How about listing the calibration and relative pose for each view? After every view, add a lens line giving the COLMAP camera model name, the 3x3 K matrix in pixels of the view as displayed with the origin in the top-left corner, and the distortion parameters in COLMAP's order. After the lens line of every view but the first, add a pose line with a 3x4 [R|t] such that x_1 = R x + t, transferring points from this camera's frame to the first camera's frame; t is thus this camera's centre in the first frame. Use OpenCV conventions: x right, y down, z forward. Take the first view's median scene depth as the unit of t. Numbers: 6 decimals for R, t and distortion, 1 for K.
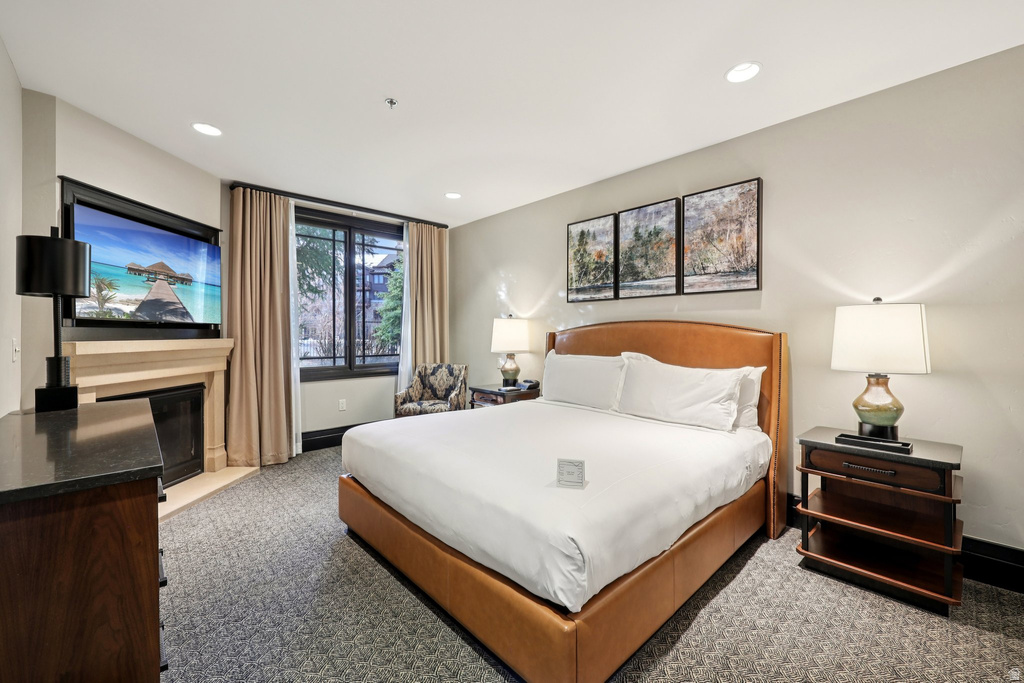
lens RADIAL K [[418.7, 0, 517.7], [0, 418.7, 335.3], [0, 0, 1]] dist [-0.000736, 0.001539]
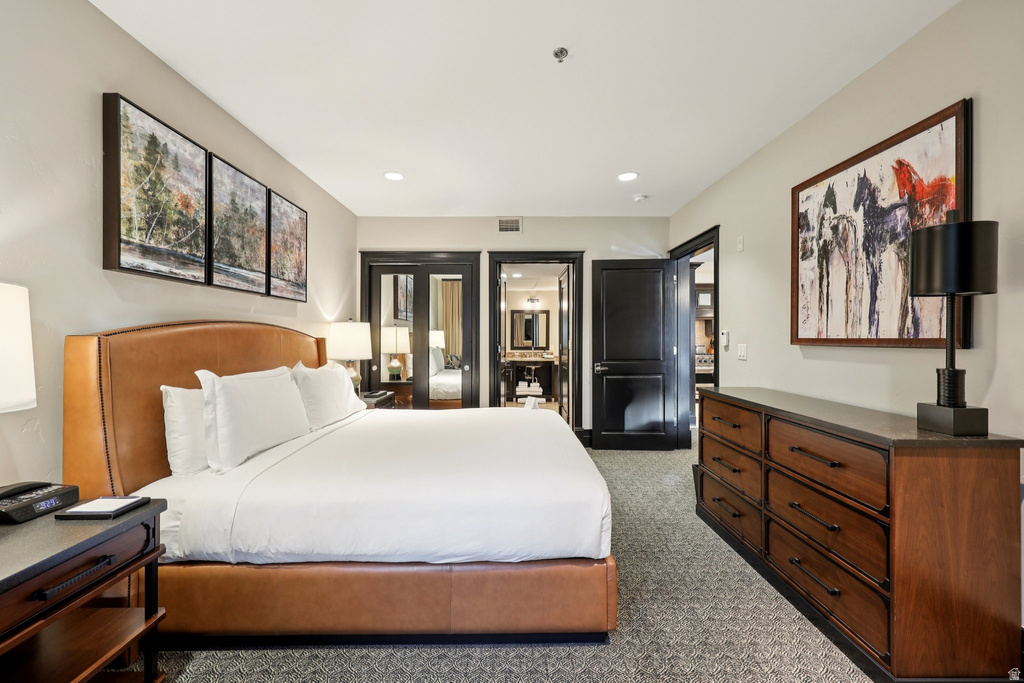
lens RADIAL K [[418.7, 0, 513.2], [0, 418.7, 340.4], [0, 0, 1]] dist [-0.000736, 0.001539]
pose [[-0.740223, -0.004251, 0.672348, -0.545633], [0.002847, 0.999951, 0.009456, -0.006256], [-0.672355, 0.008914, -0.740175, 1.165165]]
